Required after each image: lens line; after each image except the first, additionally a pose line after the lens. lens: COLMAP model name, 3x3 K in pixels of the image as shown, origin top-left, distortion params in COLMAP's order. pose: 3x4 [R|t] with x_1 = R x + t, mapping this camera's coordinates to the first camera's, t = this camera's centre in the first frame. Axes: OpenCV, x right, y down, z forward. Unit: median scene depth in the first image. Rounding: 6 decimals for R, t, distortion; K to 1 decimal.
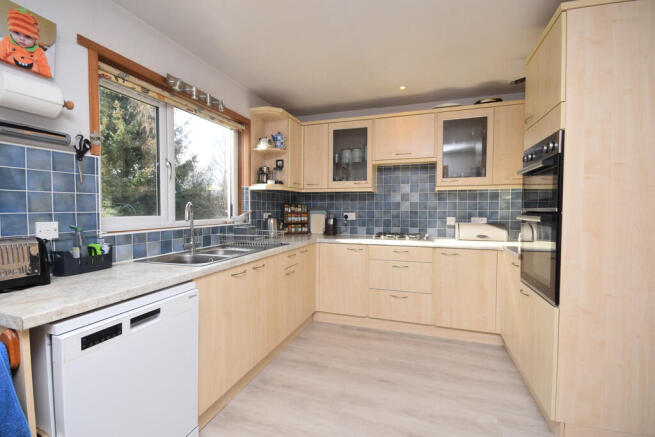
lens RADIAL K [[293.2, 0, 321.4], [0, 293.2, 217.7], [0, 0, 1]] dist [-0.001278, -0.012263]
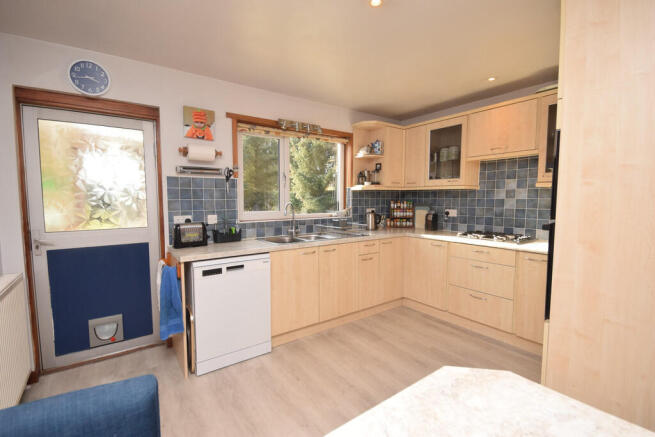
lens RADIAL K [[293.2, 0, 326.8], [0, 293.2, 215.8], [0, 0, 1]] dist [-0.001278, -0.012263]
pose [[0.818486, 0.032082, -0.573630, 0.413815], [-0.014820, 0.999286, 0.034743, -0.029978], [0.574335, -0.019936, 0.818378, -0.088107]]
